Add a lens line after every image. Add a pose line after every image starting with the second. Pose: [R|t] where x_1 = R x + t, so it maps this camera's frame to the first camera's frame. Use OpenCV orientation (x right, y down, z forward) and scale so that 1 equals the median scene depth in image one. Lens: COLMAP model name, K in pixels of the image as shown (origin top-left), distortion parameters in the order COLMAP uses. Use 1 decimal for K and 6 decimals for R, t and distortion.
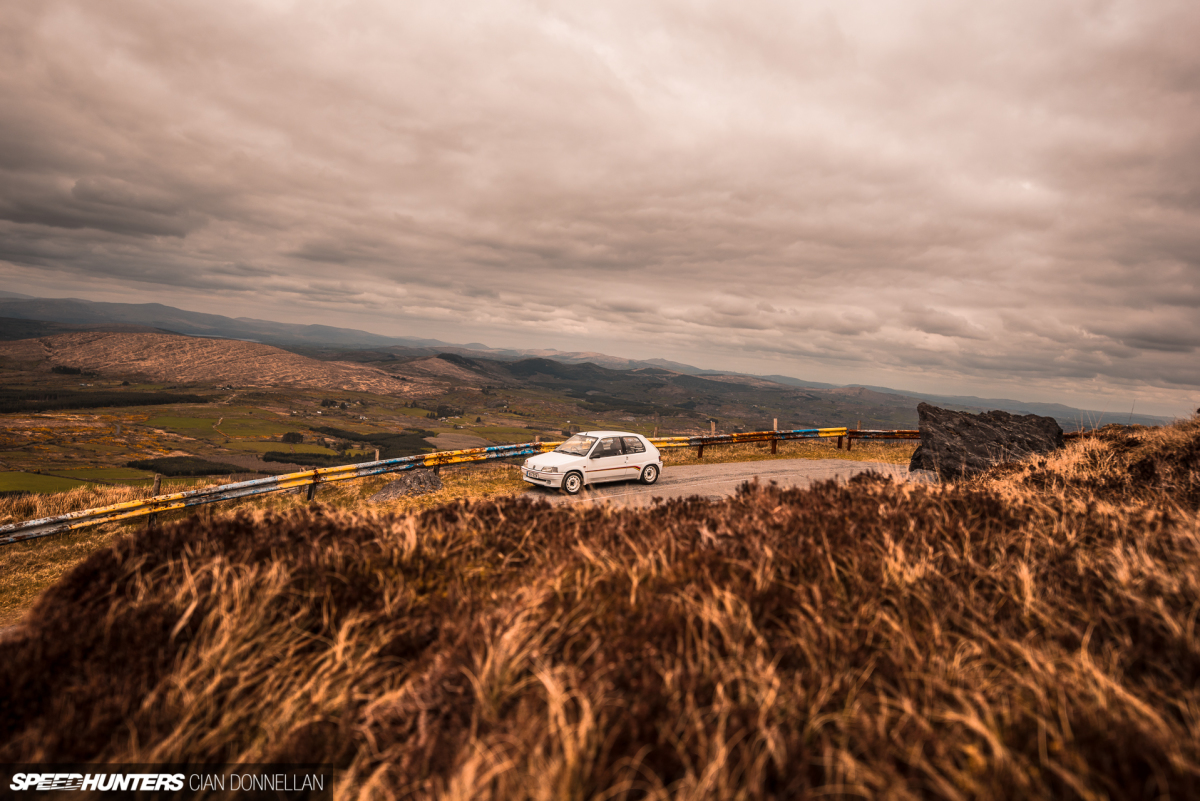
lens RADIAL K [[828.2, 0, 600.1], [0, 828.2, 396.7], [0, 0, 1]] dist [-0.003743, -0.000049]
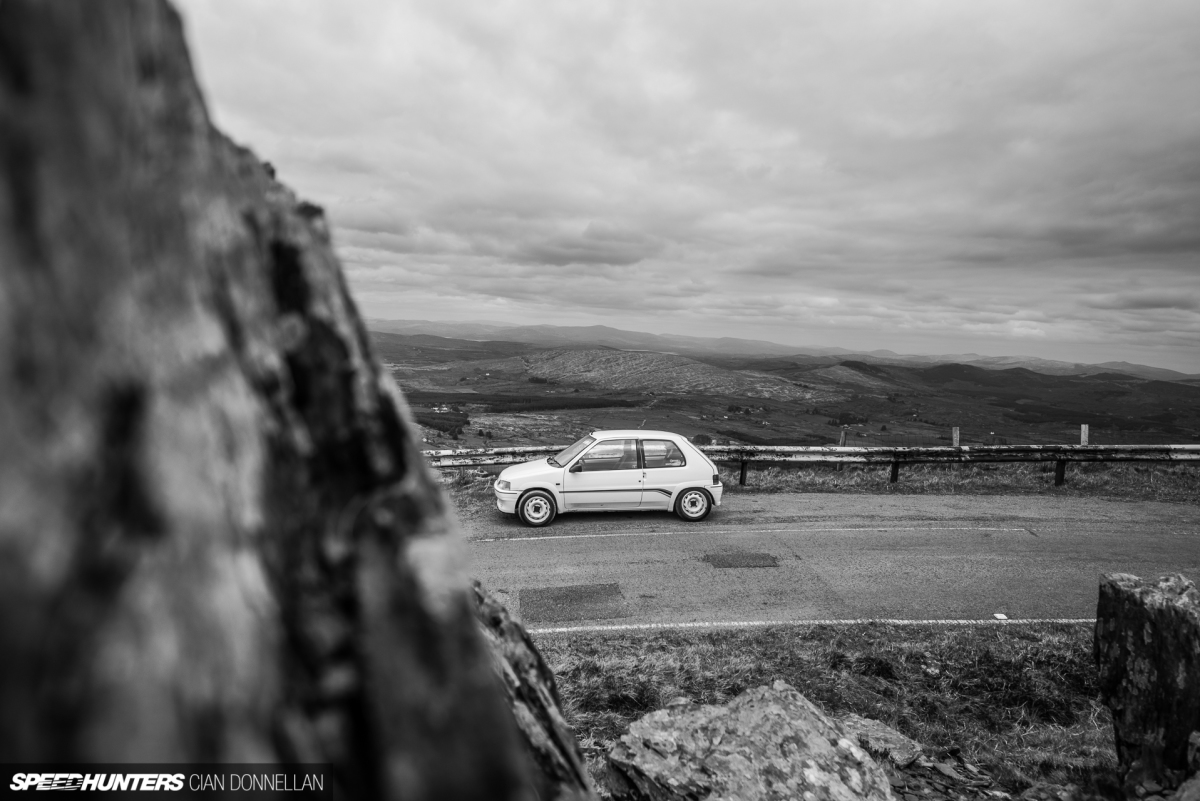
lens RADIAL K [[726.4, 0, 599.8], [0, 726.4, 404.6], [0, 0, 1]] dist [0.001707, 0.000463]
pose [[0.825138, 0.008911, -0.564861, 0.066601], [-0.011261, 0.999936, -0.000675, 0.005009], [0.564819, 0.006917, 0.825186, 0.116694]]
